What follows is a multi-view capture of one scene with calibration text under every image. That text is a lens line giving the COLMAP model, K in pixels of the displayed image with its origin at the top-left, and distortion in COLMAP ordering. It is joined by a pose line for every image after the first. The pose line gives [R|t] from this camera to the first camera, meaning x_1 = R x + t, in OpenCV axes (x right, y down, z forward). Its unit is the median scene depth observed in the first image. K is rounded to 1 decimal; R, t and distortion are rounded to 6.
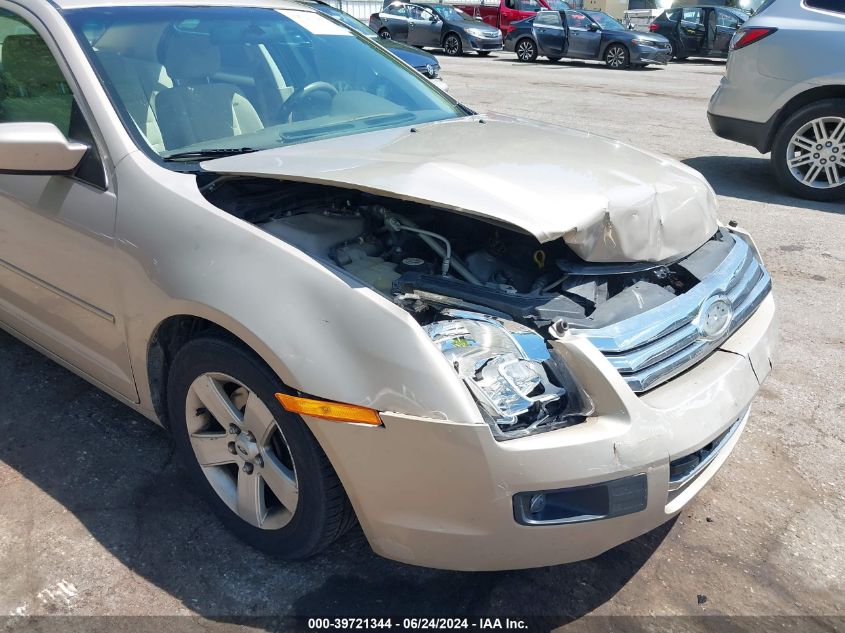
lens RADIAL K [[628.0, 0, 422.7], [0, 628.0, 322.7], [0, 0, 1]] dist [-0.000377, 0.002270]
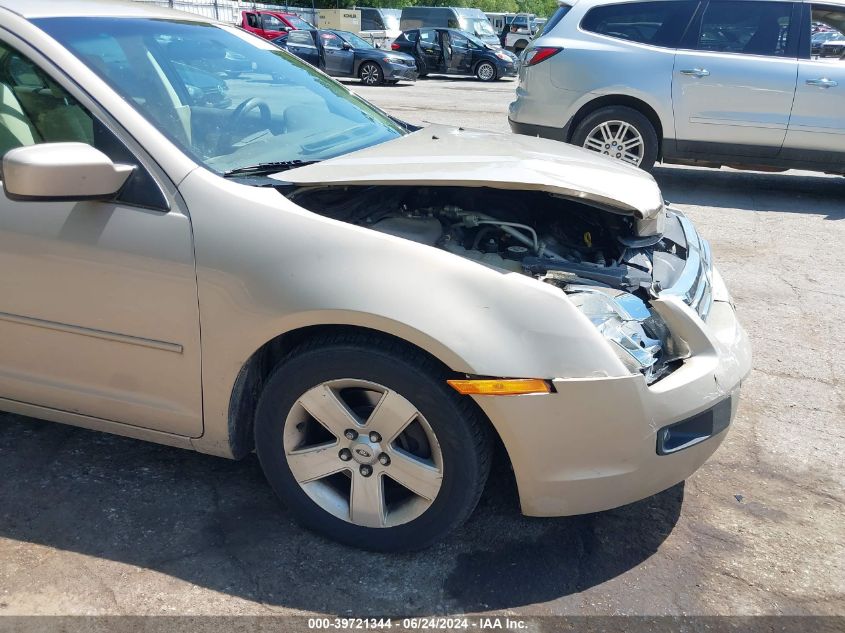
lens RADIAL K [[623.7, 0, 422.5], [0, 623.7, 316.5], [0, 0, 1]] dist [0.008104, 0.001596]
pose [[0.938250, -0.130652, 0.320340, -0.469543], [0.140519, 0.990047, -0.007775, 0.005187], [-0.316136, 0.052309, 0.947271, 0.004374]]
